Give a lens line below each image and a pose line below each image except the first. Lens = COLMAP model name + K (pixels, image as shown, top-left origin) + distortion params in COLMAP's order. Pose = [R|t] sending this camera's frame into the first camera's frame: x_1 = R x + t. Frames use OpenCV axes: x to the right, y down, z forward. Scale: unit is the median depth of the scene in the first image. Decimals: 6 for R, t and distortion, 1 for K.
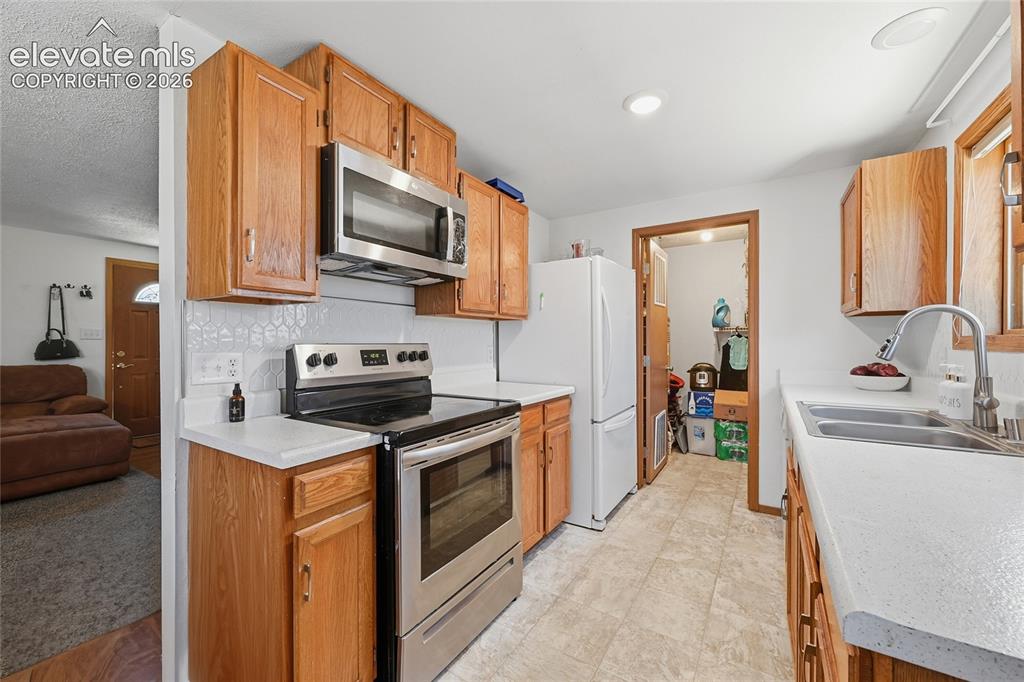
lens RADIAL K [[407.9, 0, 513.3], [0, 407.9, 341.7], [0, 0, 1]] dist [-0.001207, -0.000614]
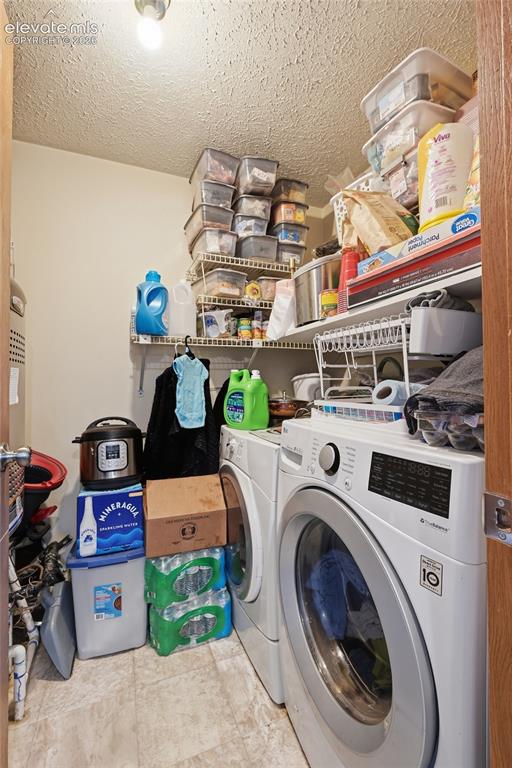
lens RADIAL K [[356.7, 0, 260.3], [0, 356.7, 381.4], [0, 0, 1]] dist [0.012083, -0.000062]
pose [[0.595138, 0.002001, 0.803621, 0.327612], [0.005620, 0.999962, -0.006651, 0.022283], [-0.803604, 0.008475, 0.595104, 0.830096]]
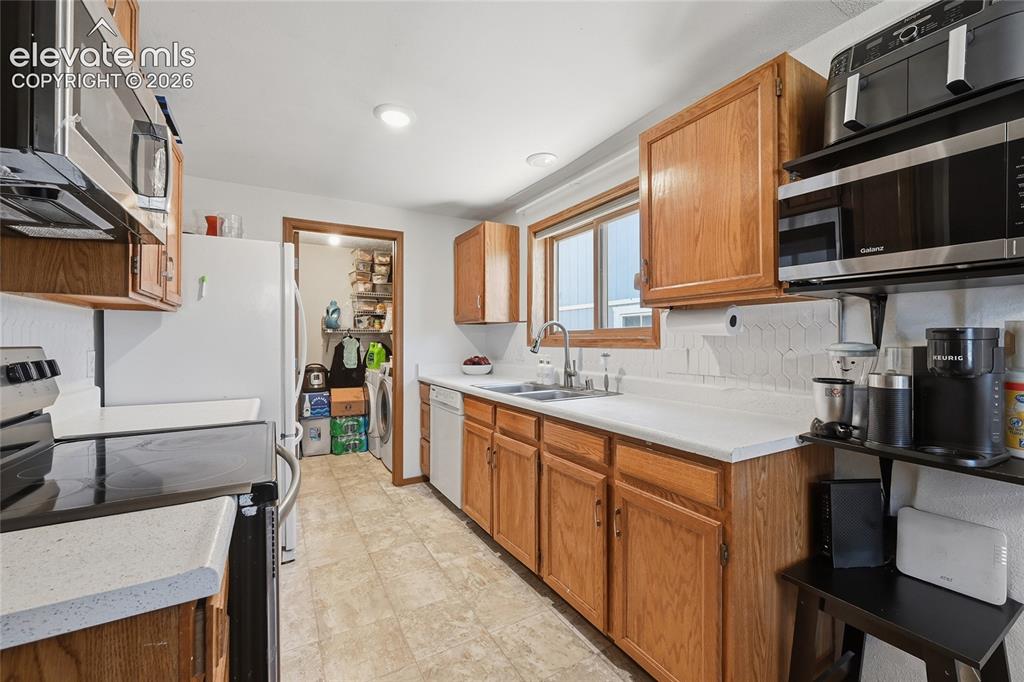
lens RADIAL K [[407.9, 0, 516.8], [0, 407.9, 336.0], [0, 0, 1]] dist [-0.001207, -0.000614]
pose [[0.460000, 0.010711, 0.887854, -0.248778], [0.003770, 0.999895, -0.014016, 0.000011], [-0.887911, 0.009795, 0.459911, 0.125793]]
